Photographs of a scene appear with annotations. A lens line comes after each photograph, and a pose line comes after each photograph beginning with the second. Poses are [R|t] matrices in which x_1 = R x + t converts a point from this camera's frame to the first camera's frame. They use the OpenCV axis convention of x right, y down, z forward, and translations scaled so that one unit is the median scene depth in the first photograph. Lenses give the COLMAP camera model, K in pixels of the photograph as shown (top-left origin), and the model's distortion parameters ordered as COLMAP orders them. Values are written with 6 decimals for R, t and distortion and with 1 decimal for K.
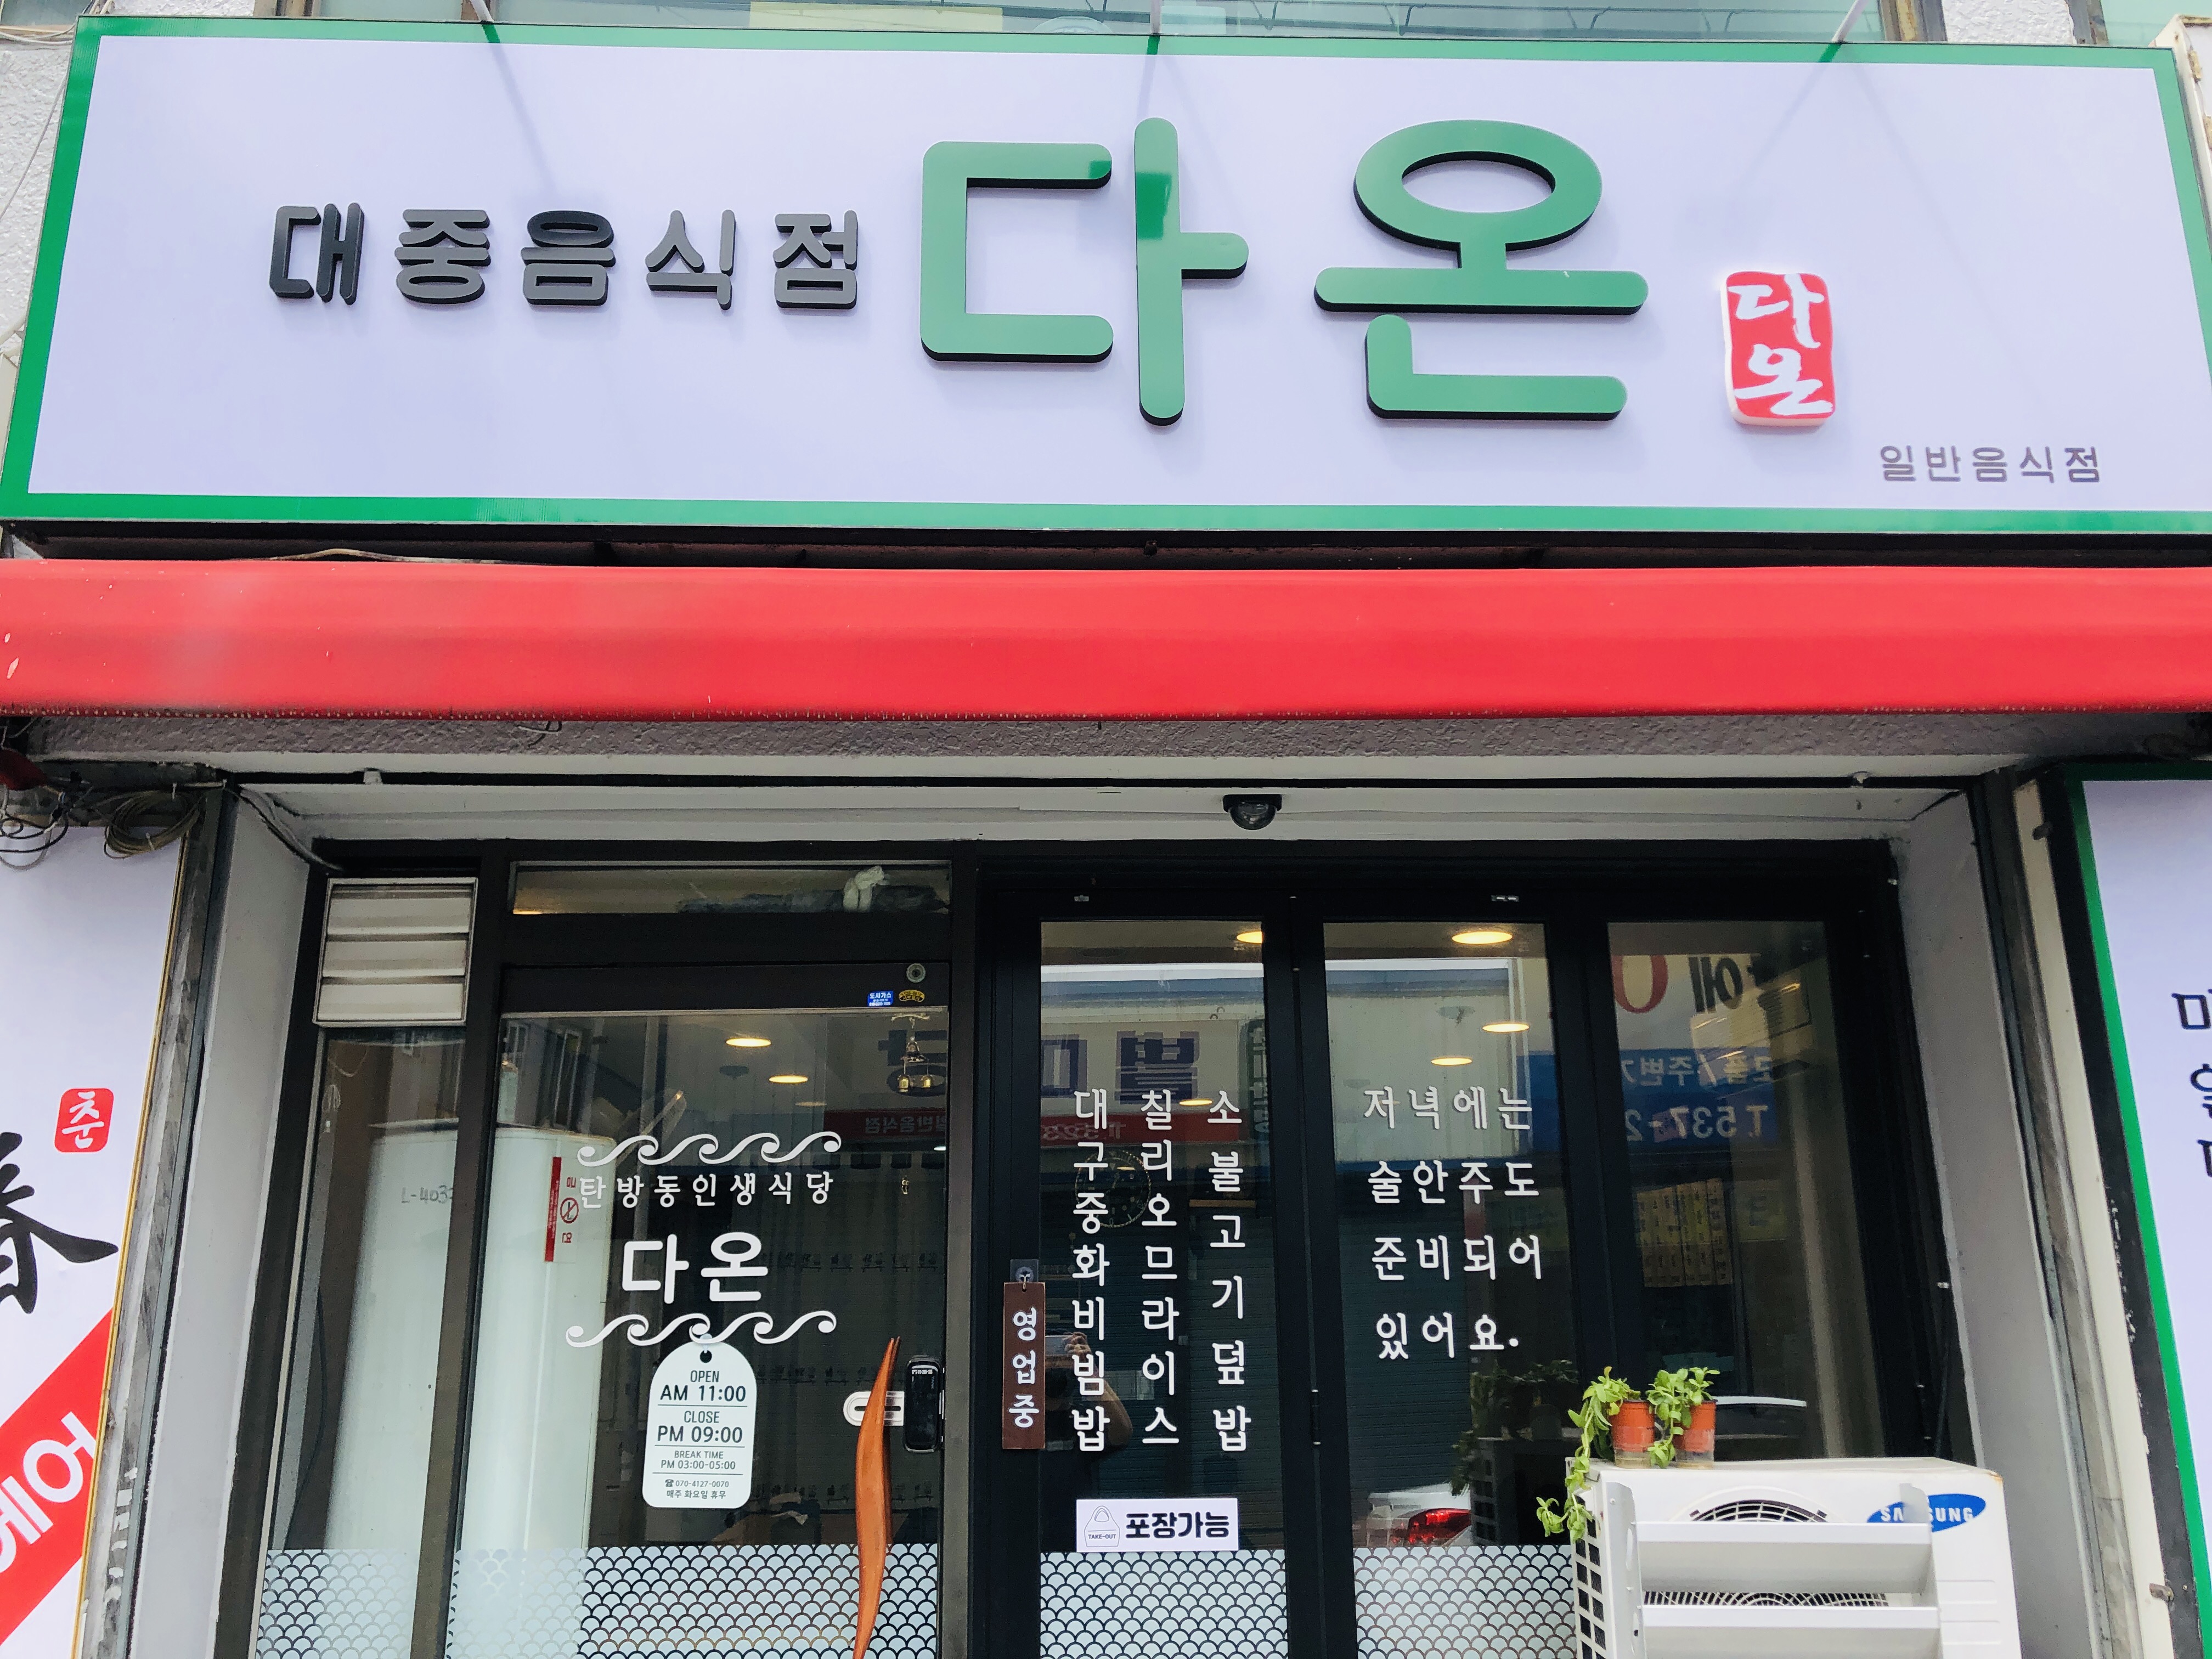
lens RADIAL K [[1808.0, 0, 1106.0], [0, 1808.0, 829.5], [0, 0, 1]] dist [0.054244, -0.062619]
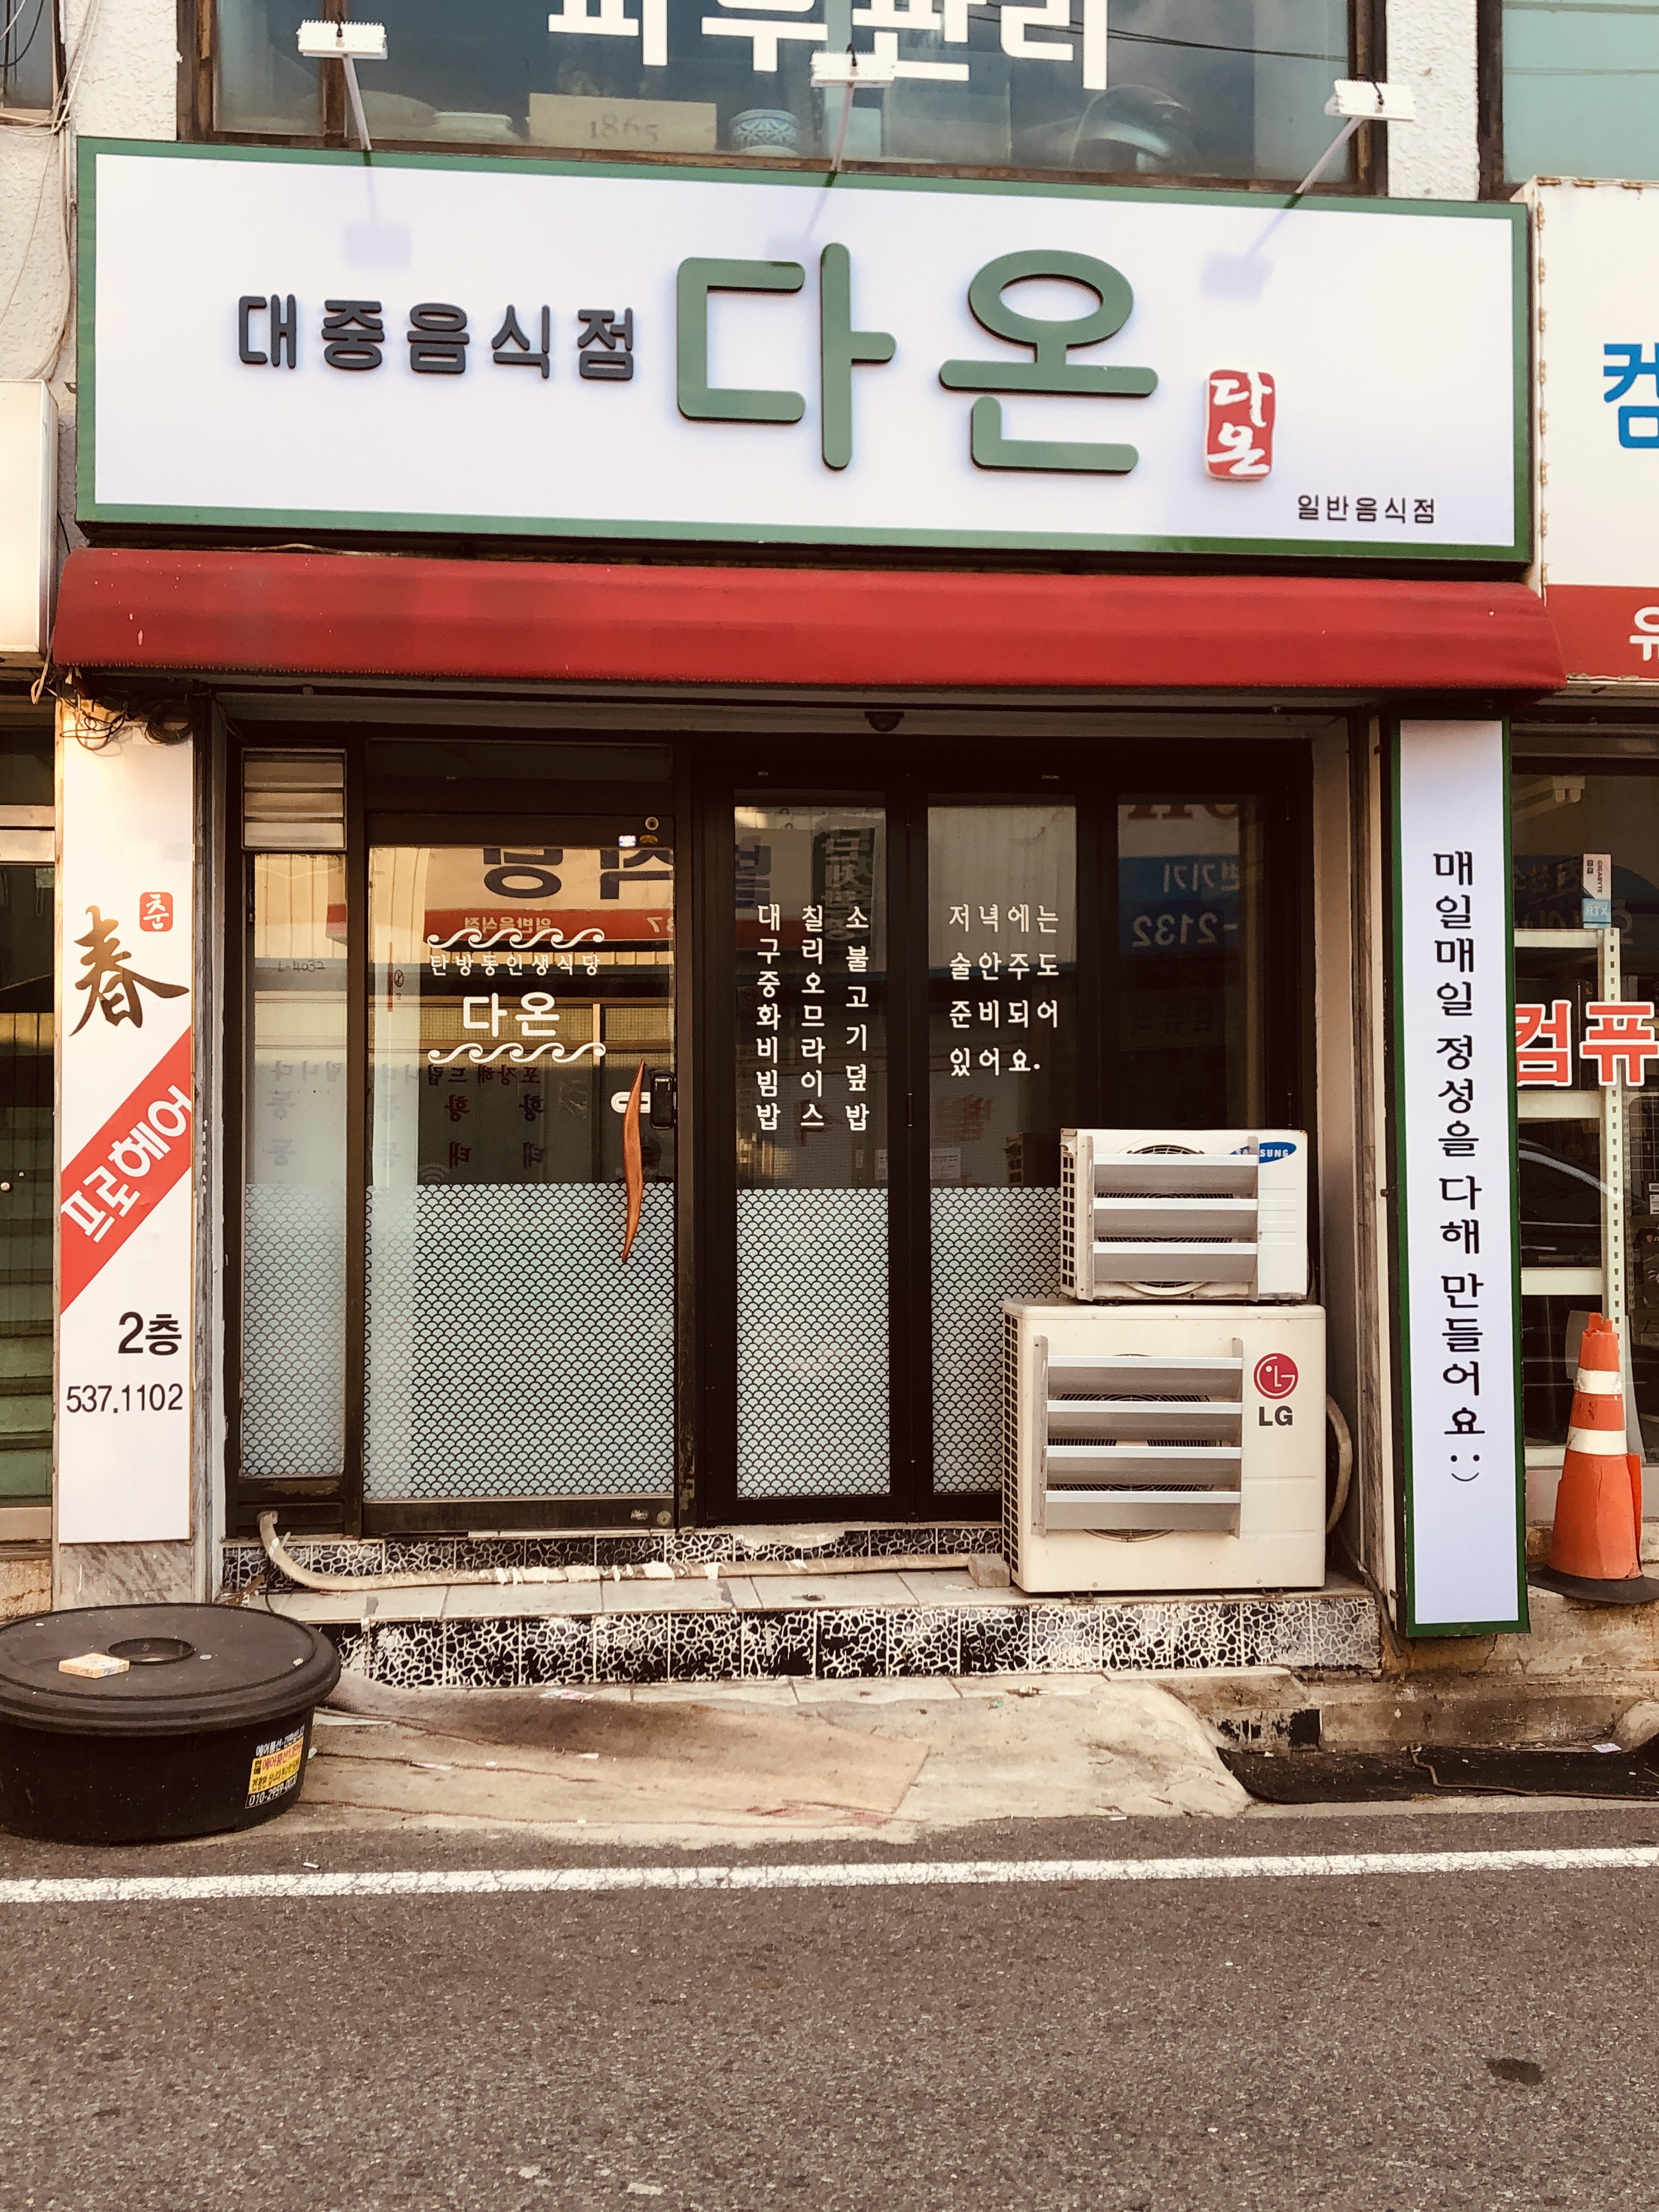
lens RADIAL K [[2316.7, 0, 791.5], [0, 2316.7, 1105.0], [0, 0, 1]] dist [0.180956, -0.753856]
pose [[0.996965, 0.007476, 0.077488, -0.150355], [-0.025265, 0.972572, 0.231226, -0.152477], [-0.073634, -0.232482, 0.969809, -0.990961]]
